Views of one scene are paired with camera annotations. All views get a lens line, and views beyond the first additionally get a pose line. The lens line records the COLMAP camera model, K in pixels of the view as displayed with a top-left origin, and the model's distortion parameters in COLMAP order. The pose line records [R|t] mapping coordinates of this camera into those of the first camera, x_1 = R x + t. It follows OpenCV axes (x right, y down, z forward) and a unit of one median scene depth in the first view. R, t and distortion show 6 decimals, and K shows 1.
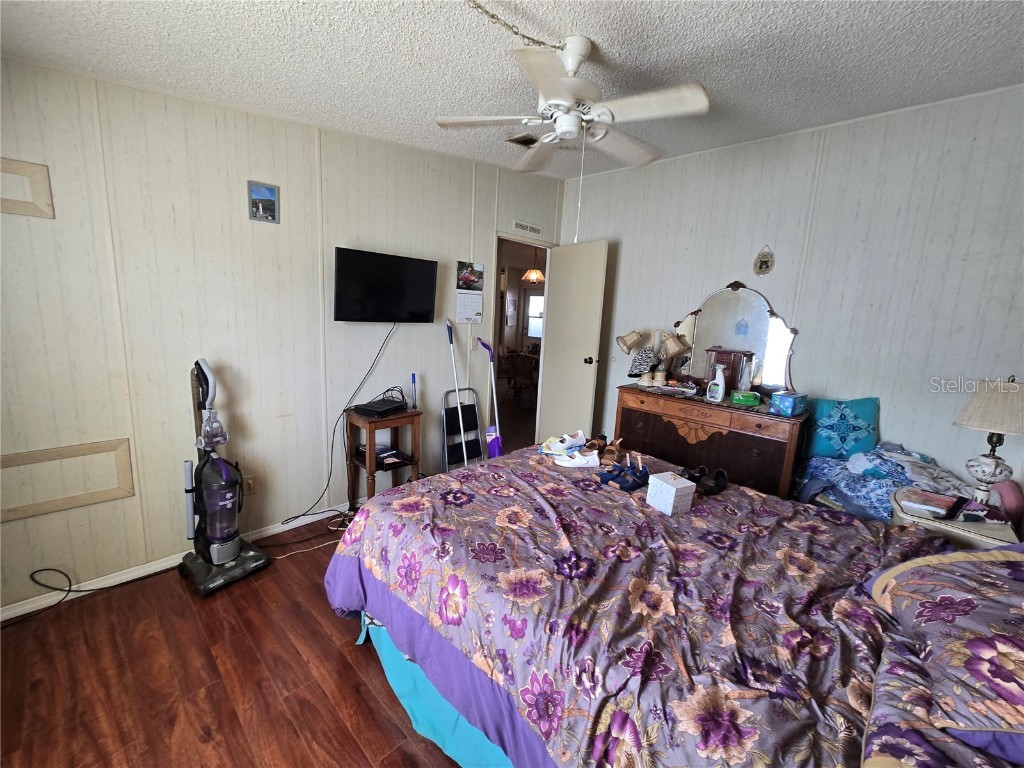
lens RADIAL K [[423.5, 0, 511.3], [0, 423.5, 383.8], [0, 0, 1]] dist [0.001806, 0.000028]
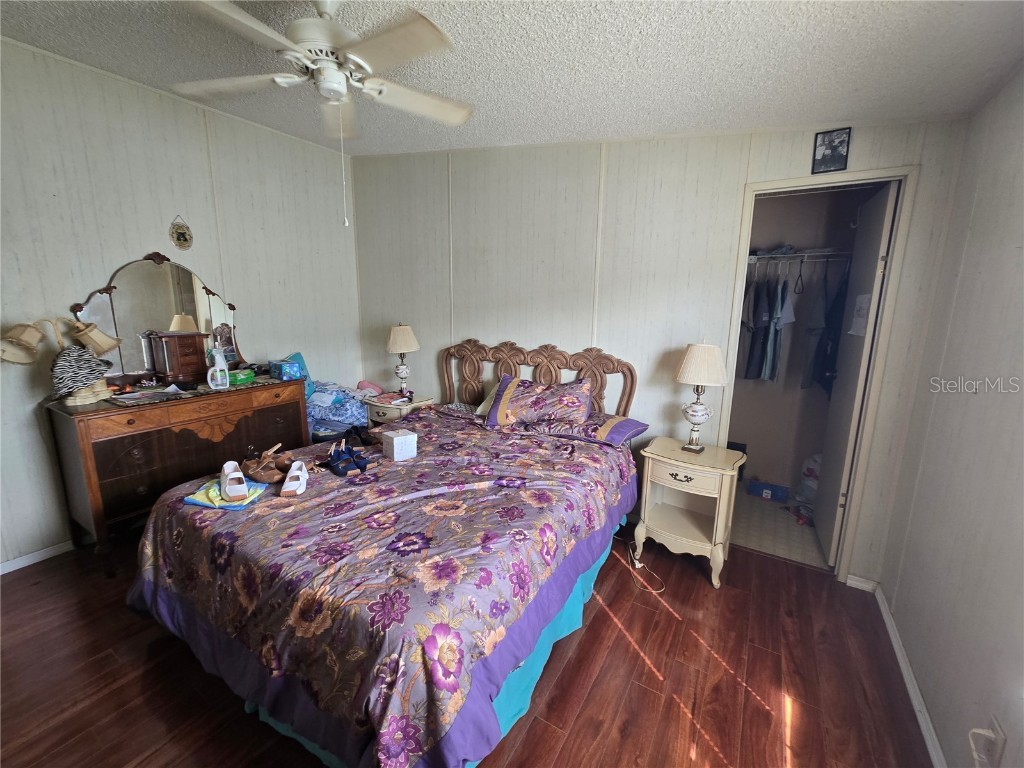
lens RADIAL K [[423.5, 0, 510.3], [0, 423.5, 383.6], [0, 0, 1]] dist [0.001806, 0.000028]
pose [[-0.215376, -0.238815, 0.946879, -0.719949], [0.144817, 0.951103, 0.272820, -0.178057], [-0.965733, 0.195883, -0.170261, 0.748339]]
